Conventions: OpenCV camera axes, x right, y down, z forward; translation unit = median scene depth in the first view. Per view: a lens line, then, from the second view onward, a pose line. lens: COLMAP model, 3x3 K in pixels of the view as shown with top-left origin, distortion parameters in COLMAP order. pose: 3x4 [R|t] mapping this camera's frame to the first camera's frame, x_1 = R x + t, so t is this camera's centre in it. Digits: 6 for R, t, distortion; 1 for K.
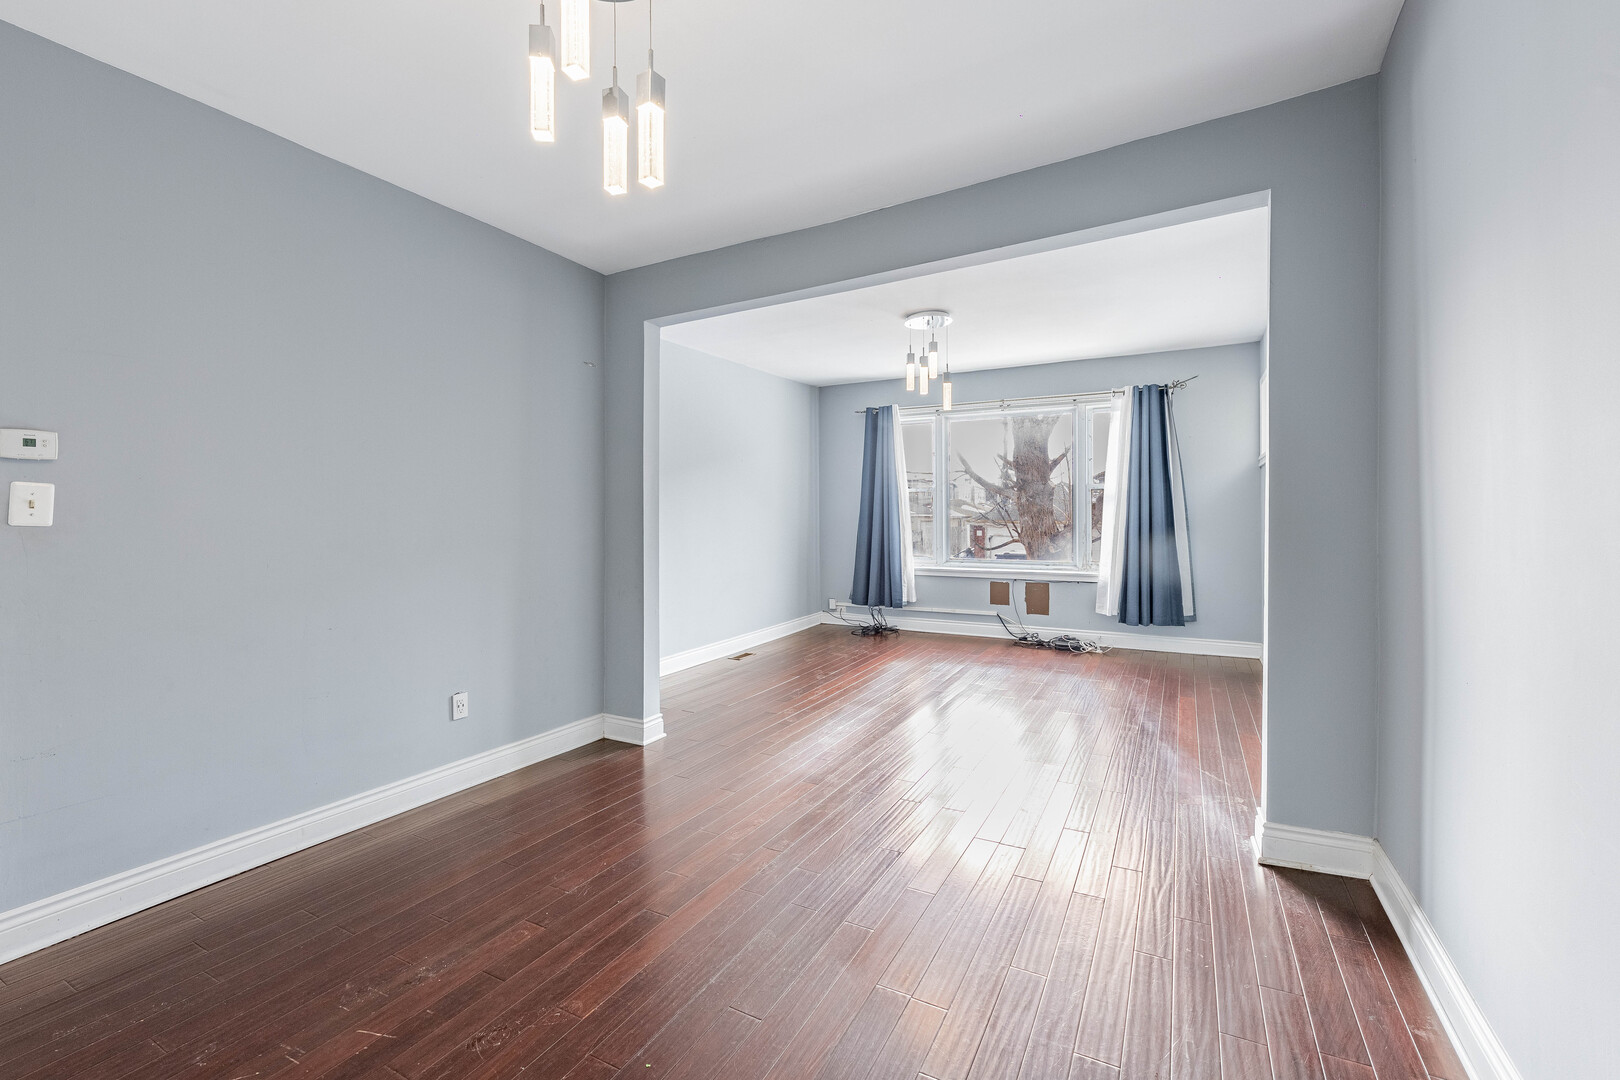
lens RADIAL K [[671.2, 0, 810.0], [0, 671.2, 540.0], [0, 0, 1]] dist [0.000304, 0.000143]
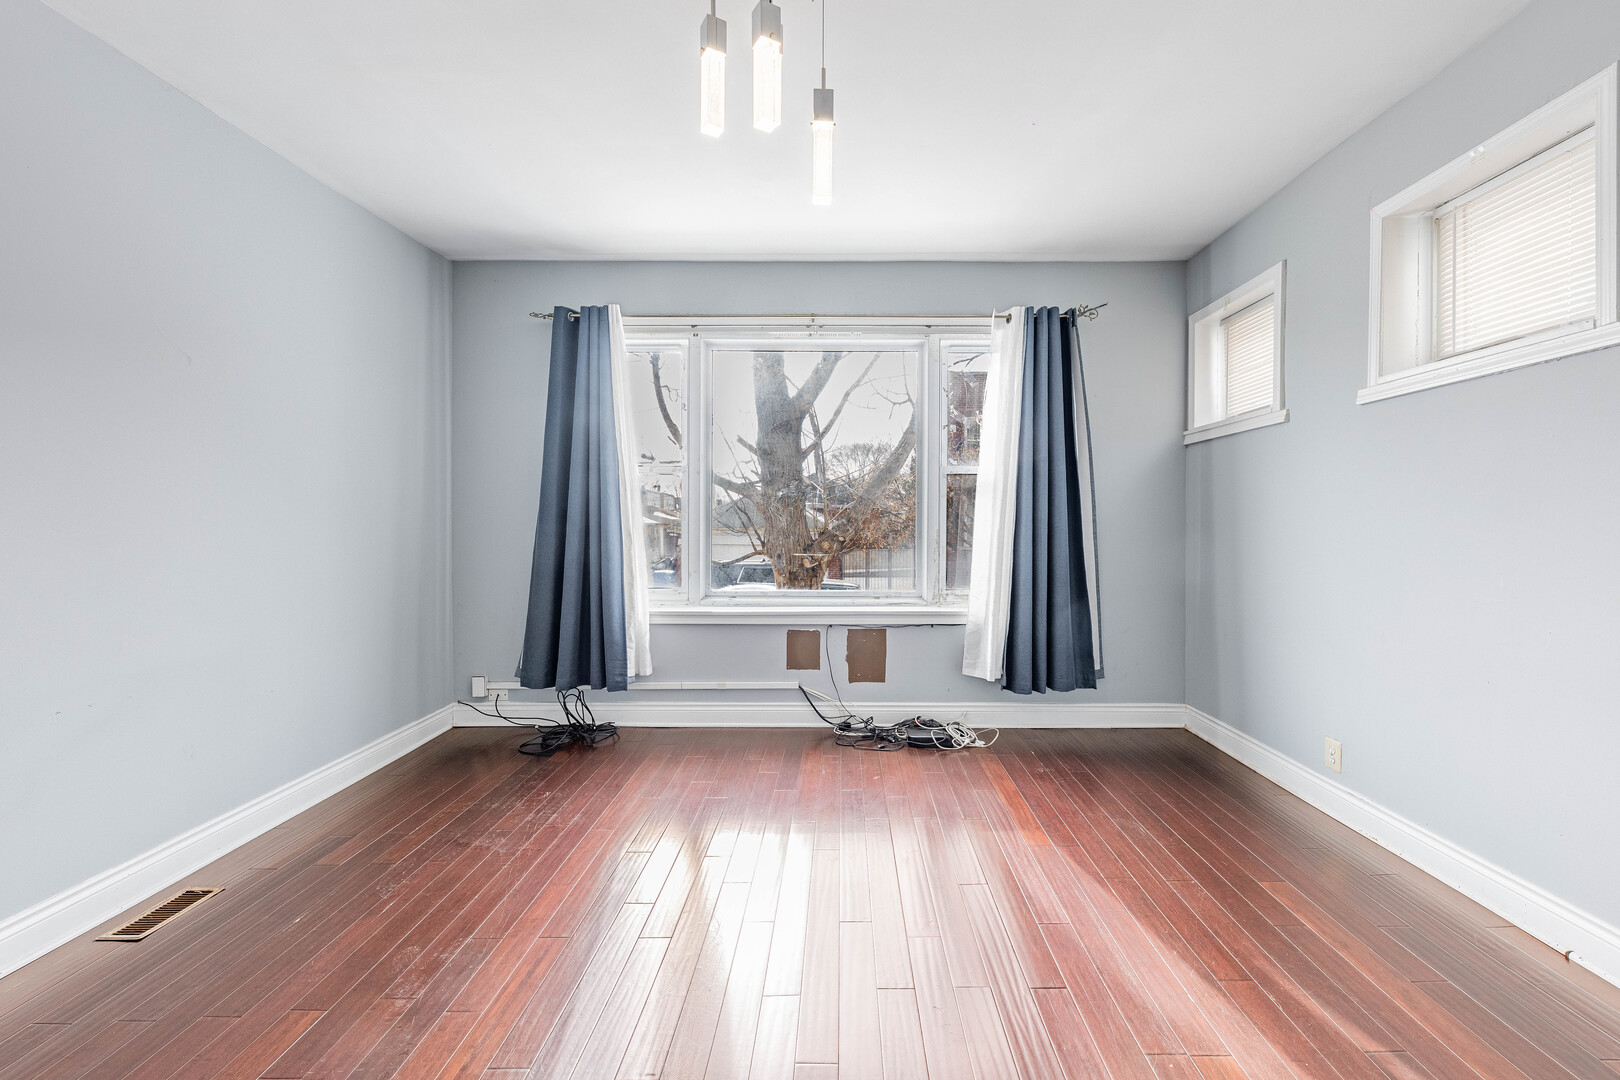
lens RADIAL K [[639.4, 0, 844.4], [0, 639.4, 513.4], [0, 0, 1]] dist [0.010653, 0.000114]
pose [[0.871133, 0.010299, 0.490939, 0.038987], [0.014914, 0.998764, -0.047416, -0.011515], [-0.490820, 0.048628, 0.869903, 0.486515]]
